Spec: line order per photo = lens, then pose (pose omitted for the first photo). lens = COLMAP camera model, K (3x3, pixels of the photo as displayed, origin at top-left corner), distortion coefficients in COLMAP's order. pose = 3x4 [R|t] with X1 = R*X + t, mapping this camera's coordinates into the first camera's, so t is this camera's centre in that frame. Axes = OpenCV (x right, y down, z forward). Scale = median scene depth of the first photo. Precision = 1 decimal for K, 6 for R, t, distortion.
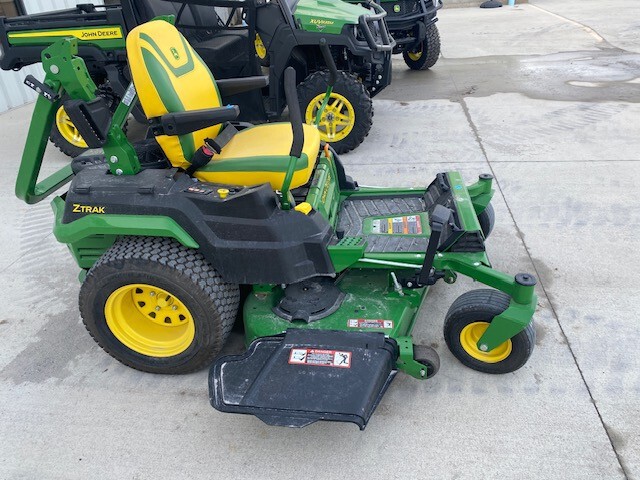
lens RADIAL K [[486.5, 0, 326.4], [0, 486.5, 240.4], [0, 0, 1]] dist [0.039956, -0.040628]
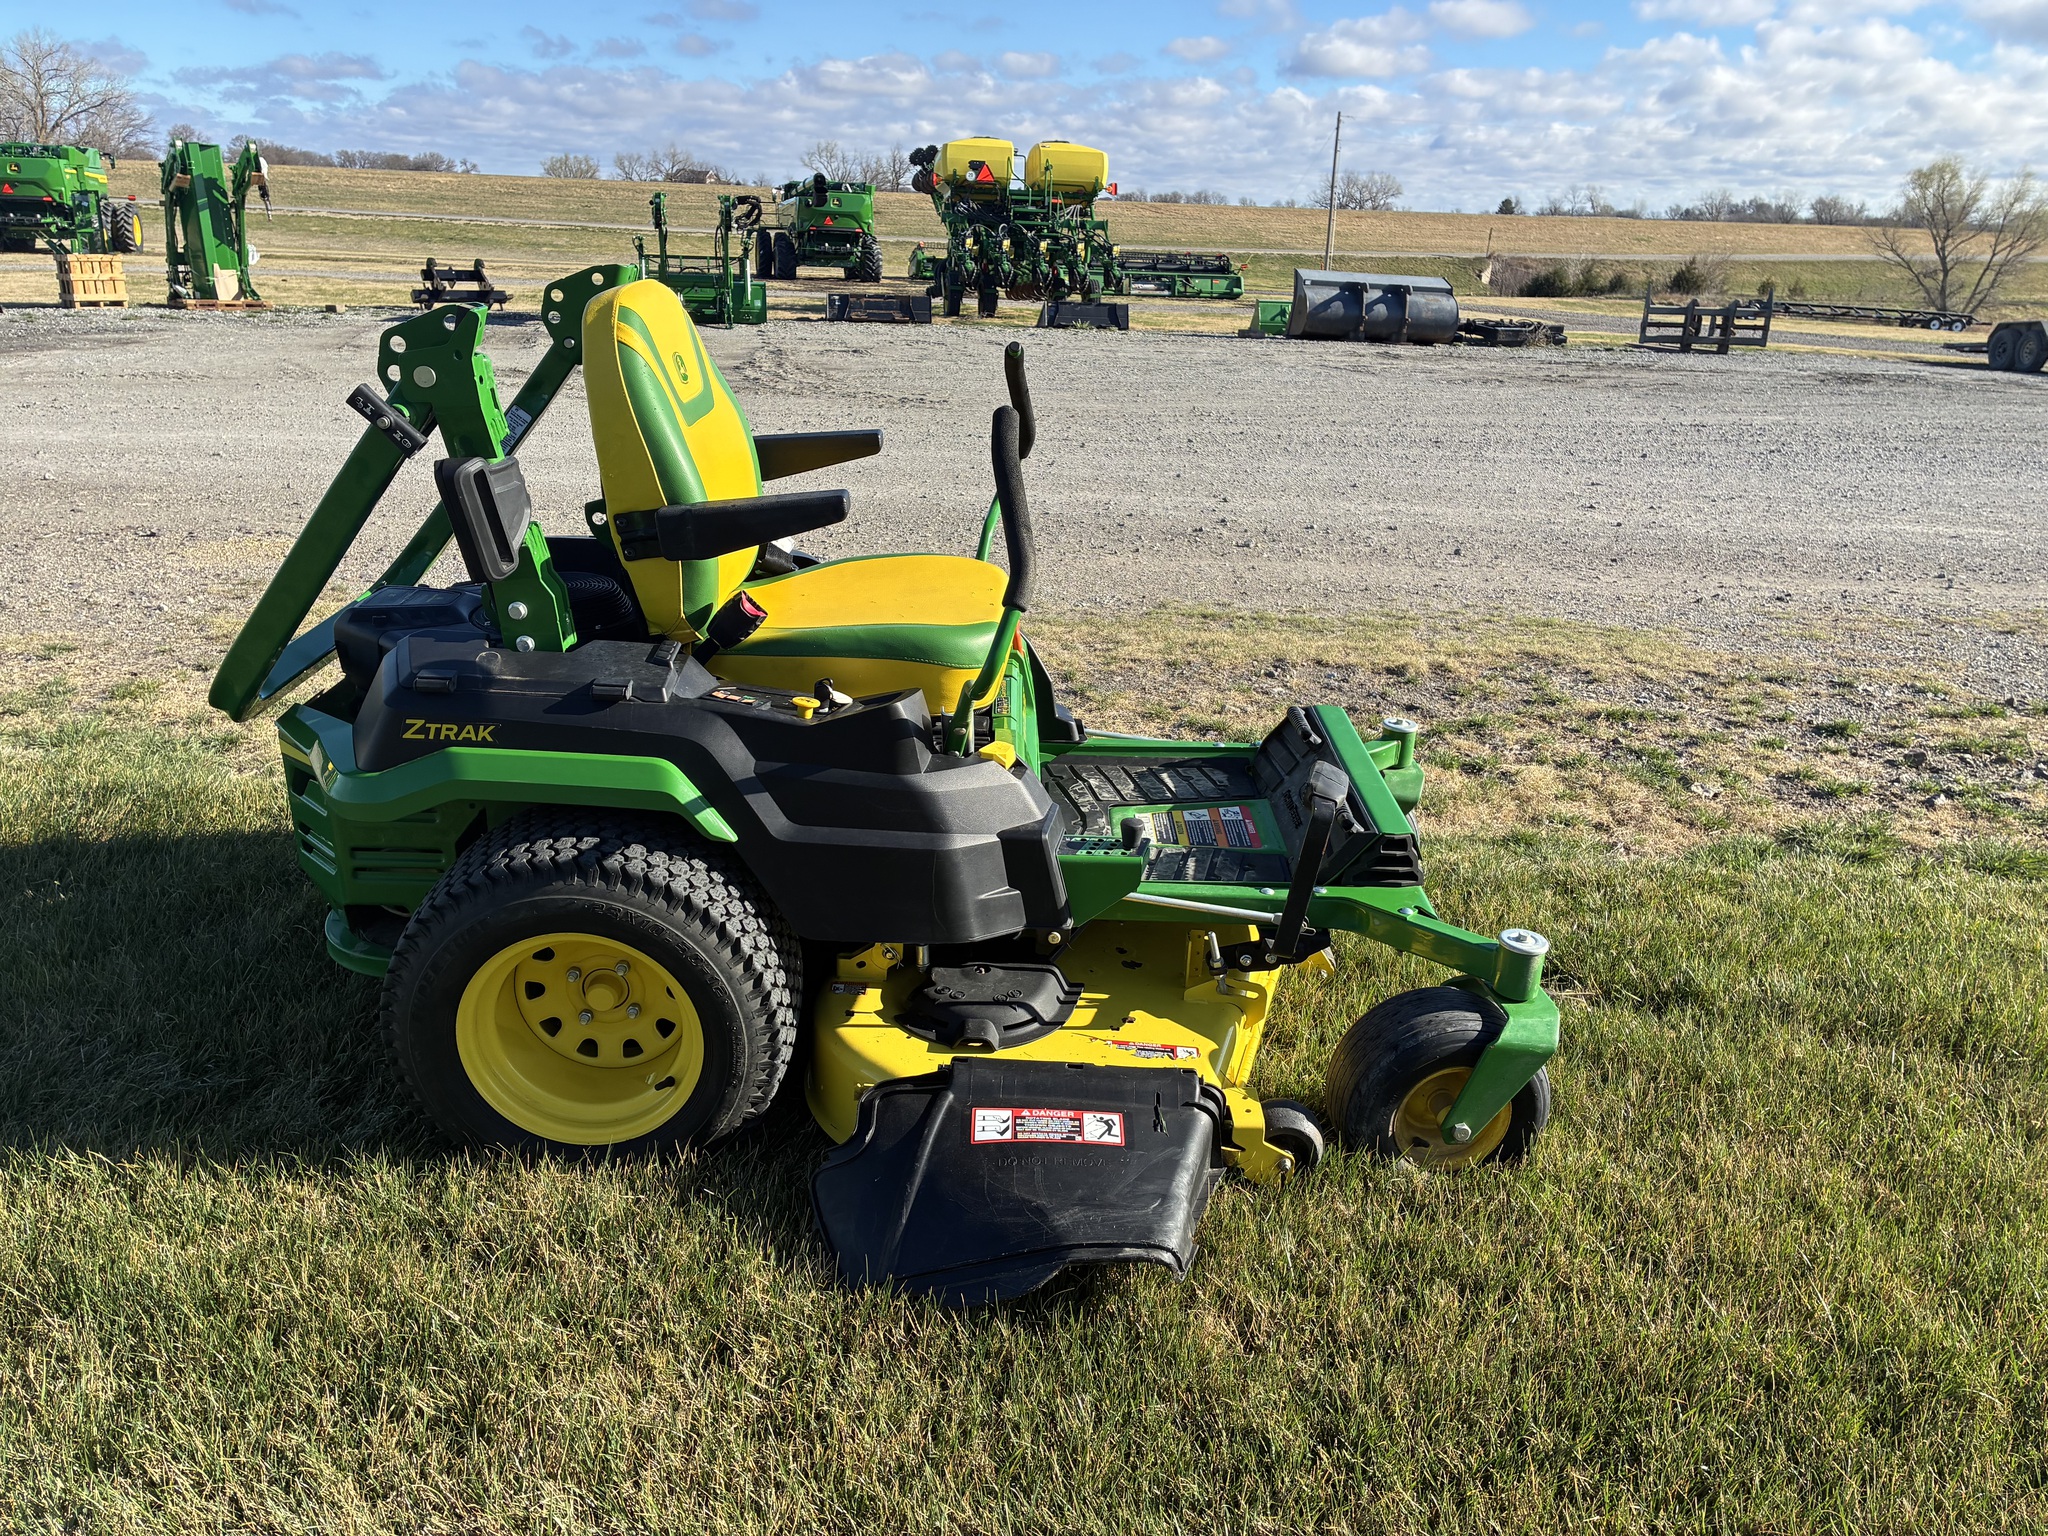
lens RADIAL K [[1556.9, 0, 1044.4], [0, 1556.9, 769.3], [0, 0, 1]] dist [0.039956, -0.040628]
pose [[0.984316, 0.045482, 0.170451, -0.234062], [-0.018168, 0.987192, -0.158500, 0.150001], [-0.175477, 0.152917, 0.972535, -0.262727]]
